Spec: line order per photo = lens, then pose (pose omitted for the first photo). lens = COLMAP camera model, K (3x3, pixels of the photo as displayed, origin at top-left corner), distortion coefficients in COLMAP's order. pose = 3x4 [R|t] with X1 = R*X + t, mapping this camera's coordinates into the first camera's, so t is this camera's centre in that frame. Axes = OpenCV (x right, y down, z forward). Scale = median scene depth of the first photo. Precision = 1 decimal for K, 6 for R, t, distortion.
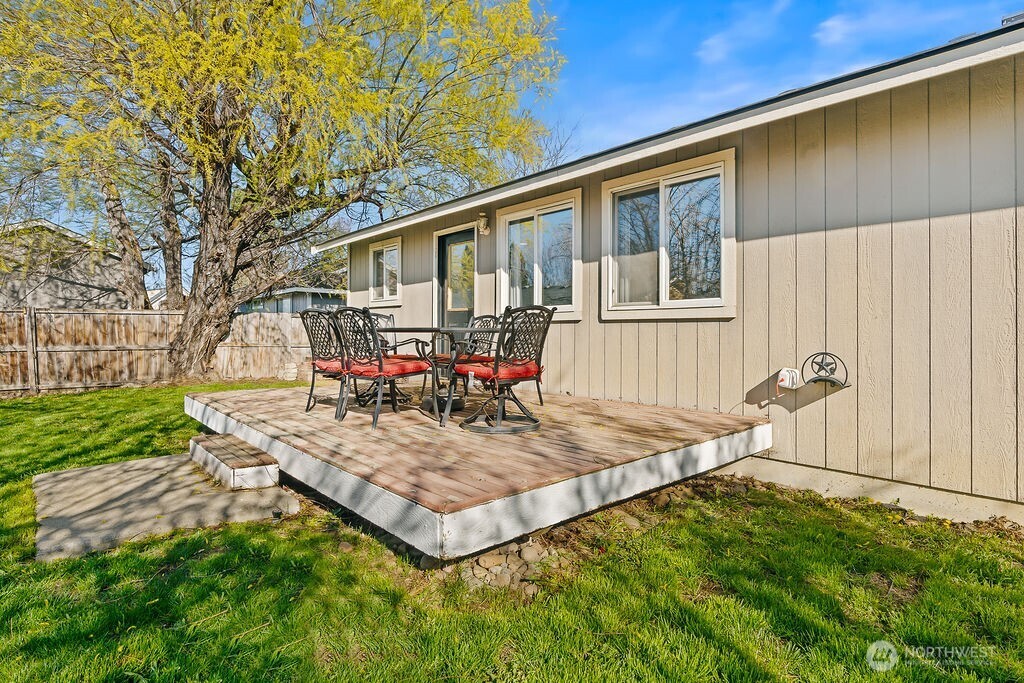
lens RADIAL K [[534.1, 0, 512.6], [0, 534.1, 338.8], [0, 0, 1]] dist [-0.037272, -0.000113]
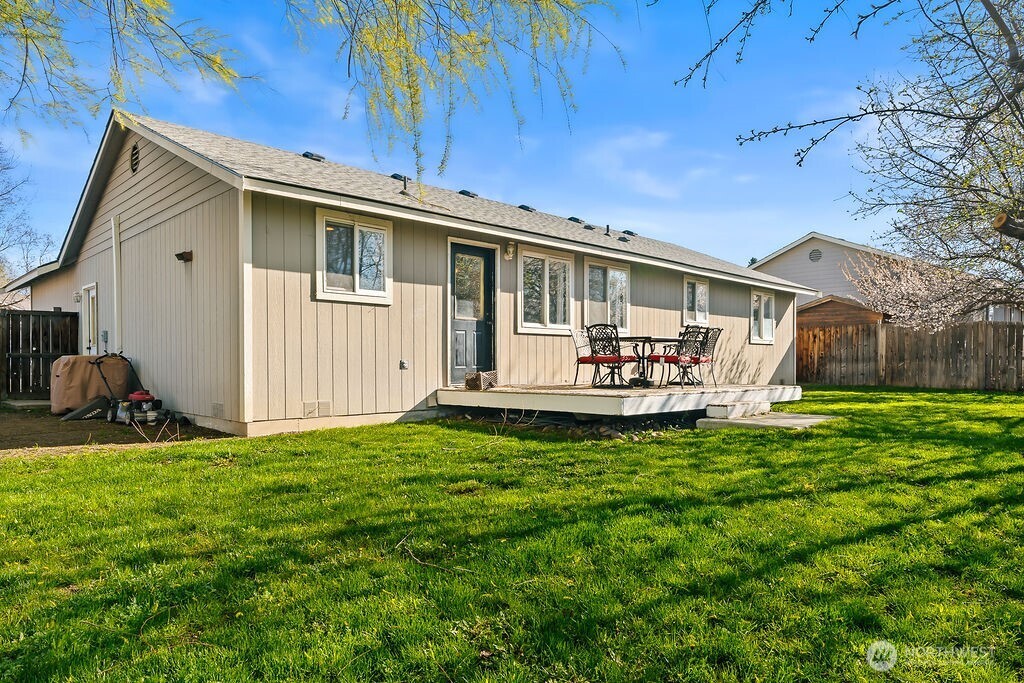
lens RADIAL K [[645.6, 0, 513.4], [0, 645.6, 350.8], [0, 0, 1]] dist [0.001185, 0.001017]
pose [[-0.025875, -0.004278, 0.999656, -1.861943], [-0.012851, 0.999910, 0.003947, 0.011761], [-0.999583, -0.012745, -0.025928, 1.228632]]
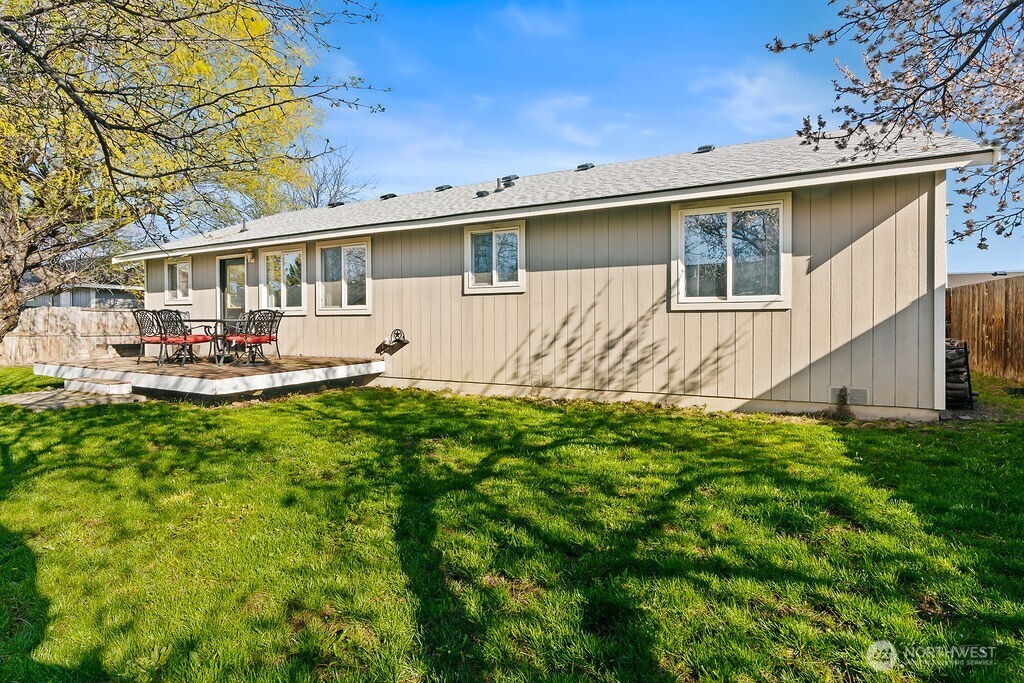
lens RADIAL K [[499.8, 0, 508.7], [0, 499.8, 332.0], [0, 0, 1]] dist [-0.004011, -0.000190]
pose [[0.932578, -0.009669, 0.360838, 0.155610], [0.007704, 0.999947, 0.006883, 0.017225], [-0.360885, -0.003639, 0.932603, -0.865916]]
